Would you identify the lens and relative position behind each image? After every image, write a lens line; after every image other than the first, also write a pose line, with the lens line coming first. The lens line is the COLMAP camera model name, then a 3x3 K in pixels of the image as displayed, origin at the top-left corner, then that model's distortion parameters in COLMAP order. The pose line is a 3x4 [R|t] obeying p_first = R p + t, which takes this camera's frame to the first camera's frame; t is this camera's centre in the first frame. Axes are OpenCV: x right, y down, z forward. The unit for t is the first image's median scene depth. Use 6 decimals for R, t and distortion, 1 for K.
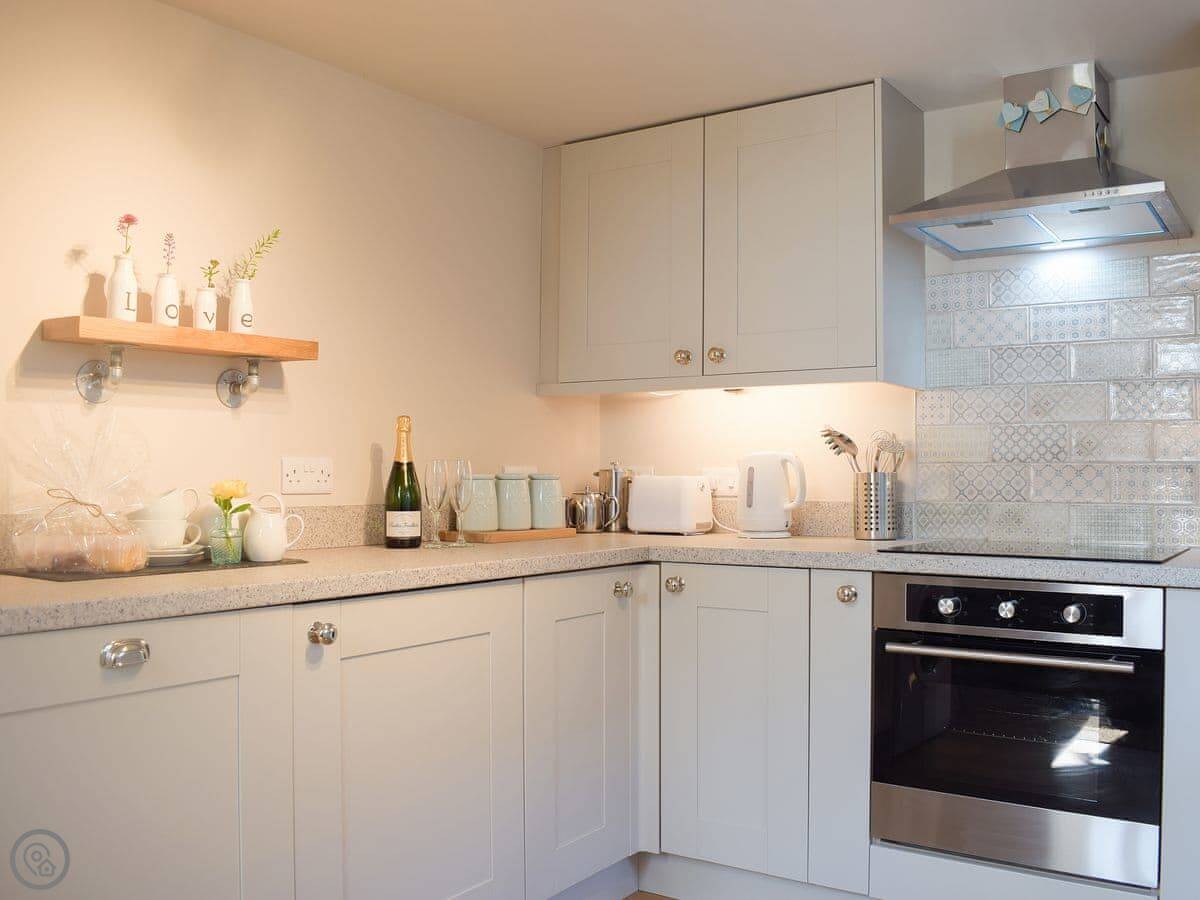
lens RADIAL K [[1074.6, 0, 600.4], [0, 1074.6, 455.5], [0, 0, 1]] dist [-0.085252, 0.013184]
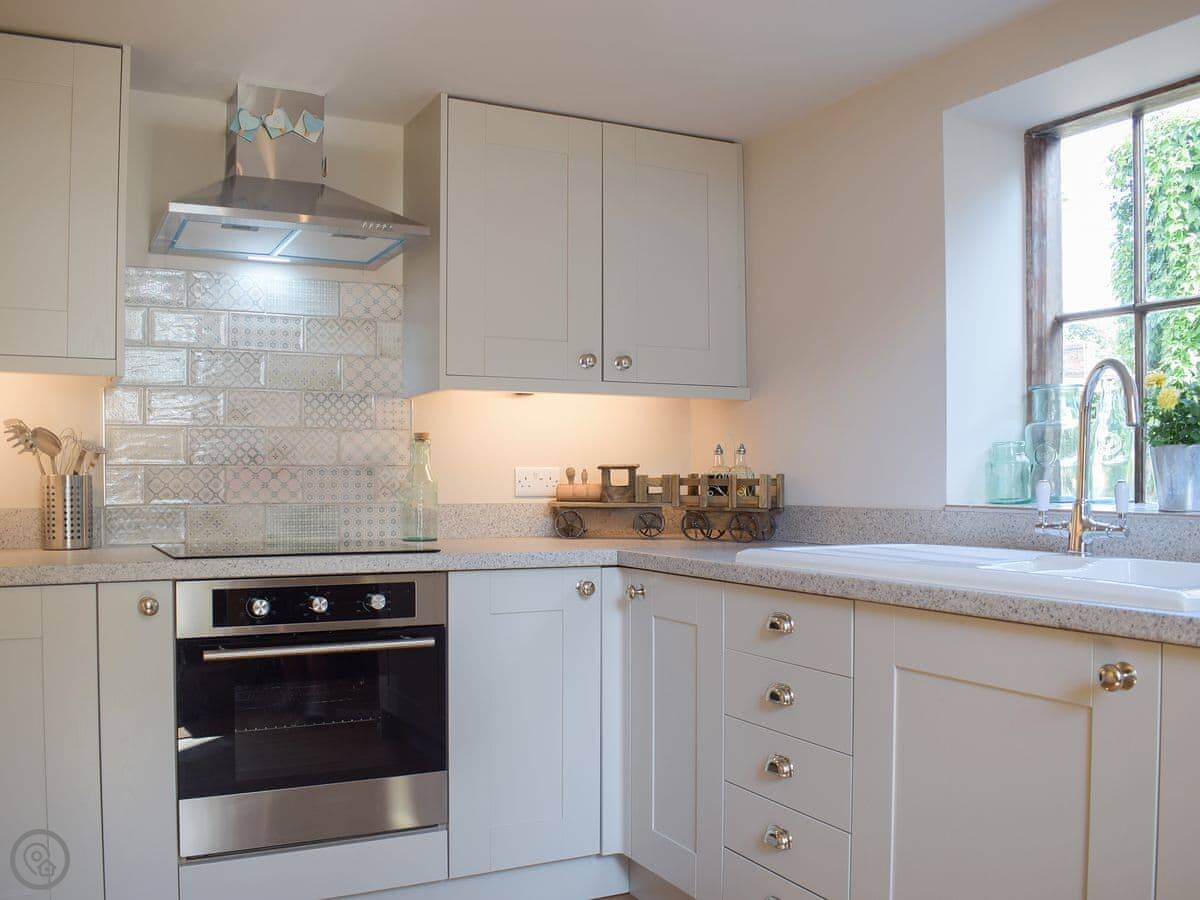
lens RADIAL K [[1078.0, 0, 602.5], [0, 1078.0, 500.8], [0, 0, 1]] dist [-0.096083, -0.005160]
pose [[0.476946, -0.019921, 0.878707, -0.337144], [-0.015284, 0.999404, 0.030953, 0.003832], [-0.878800, -0.028193, 0.476357, 0.198515]]
